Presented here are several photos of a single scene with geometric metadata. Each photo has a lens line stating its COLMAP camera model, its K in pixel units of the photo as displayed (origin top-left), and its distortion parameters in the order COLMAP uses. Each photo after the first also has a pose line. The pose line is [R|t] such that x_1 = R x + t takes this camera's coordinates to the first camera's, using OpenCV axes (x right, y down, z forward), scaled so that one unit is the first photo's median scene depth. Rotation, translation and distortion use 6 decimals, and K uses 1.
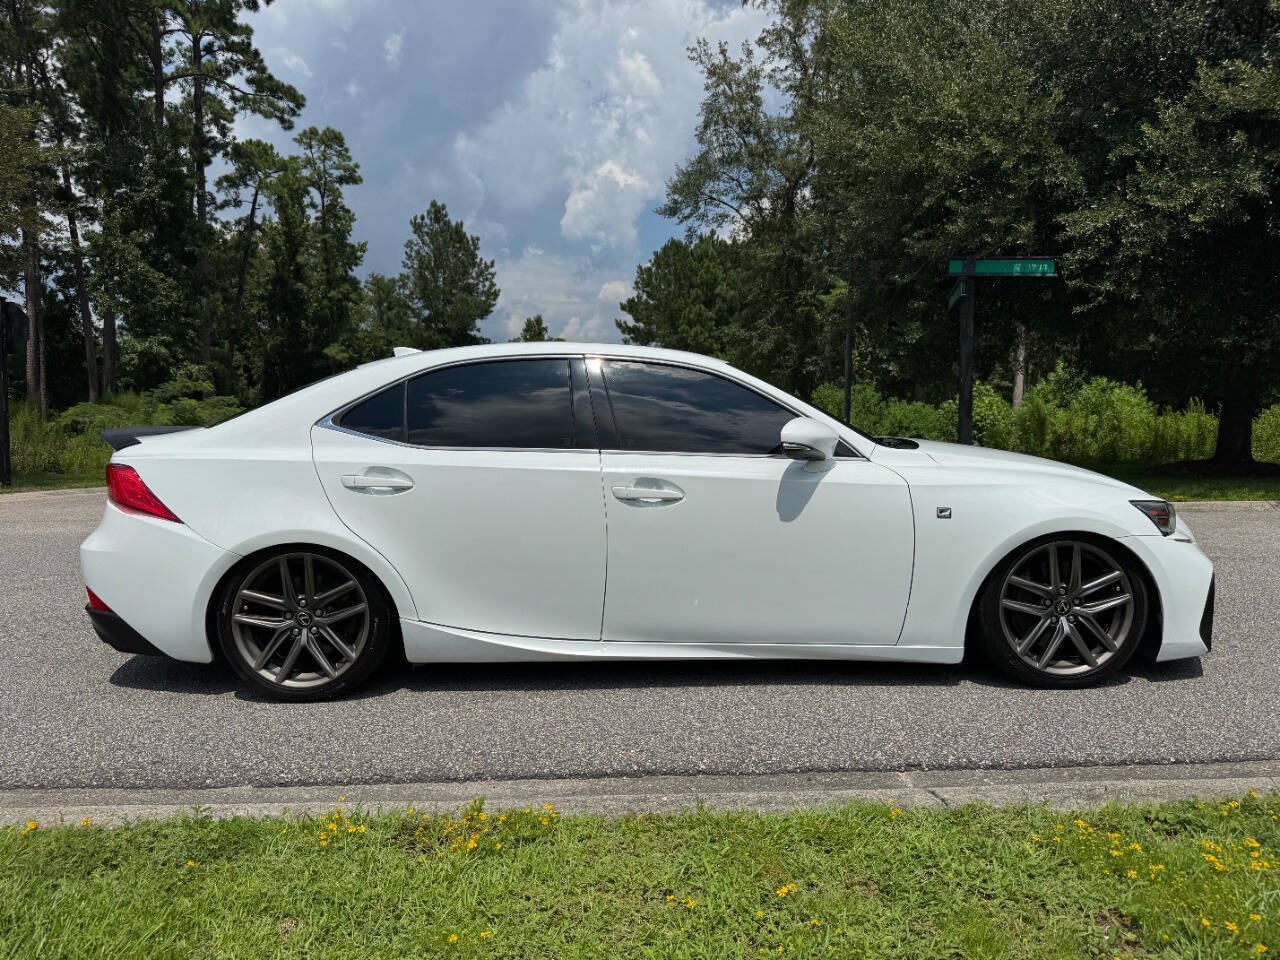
lens RADIAL K [[923.2, 0, 635.7], [0, 923.2, 467.2], [0, 0, 1]] dist [0.008556, -0.011910]
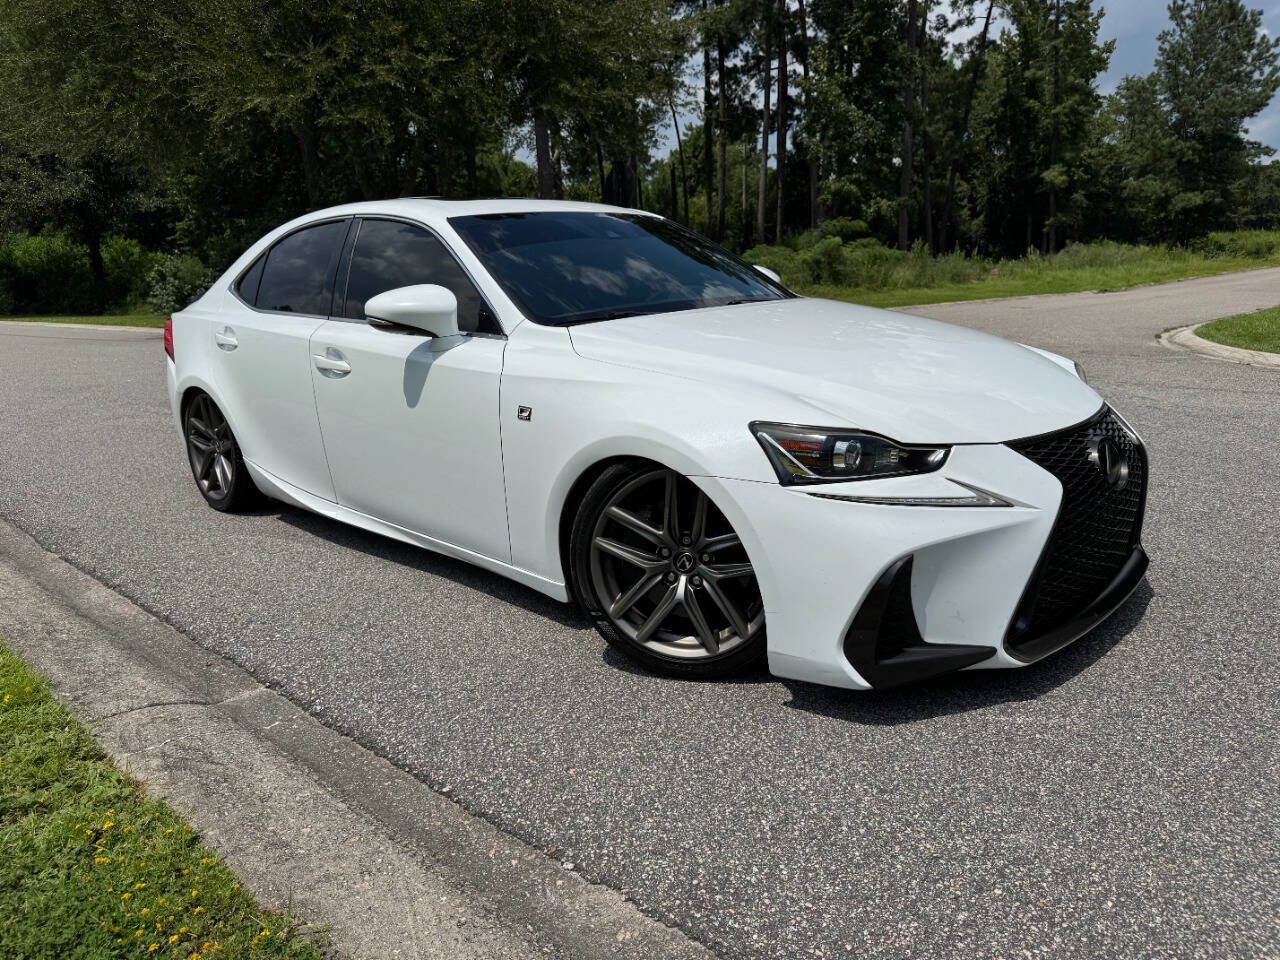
lens RADIAL K [[923.2, 0, 635.7], [0, 923.2, 467.2], [0, 0, 1]] dist [0.008556, -0.011910]
pose [[0.708230, 0.139941, -0.691973, 0.945275], [-0.013861, 0.982725, 0.184554, -0.051572], [0.705846, -0.121116, 0.697935, 0.507357]]
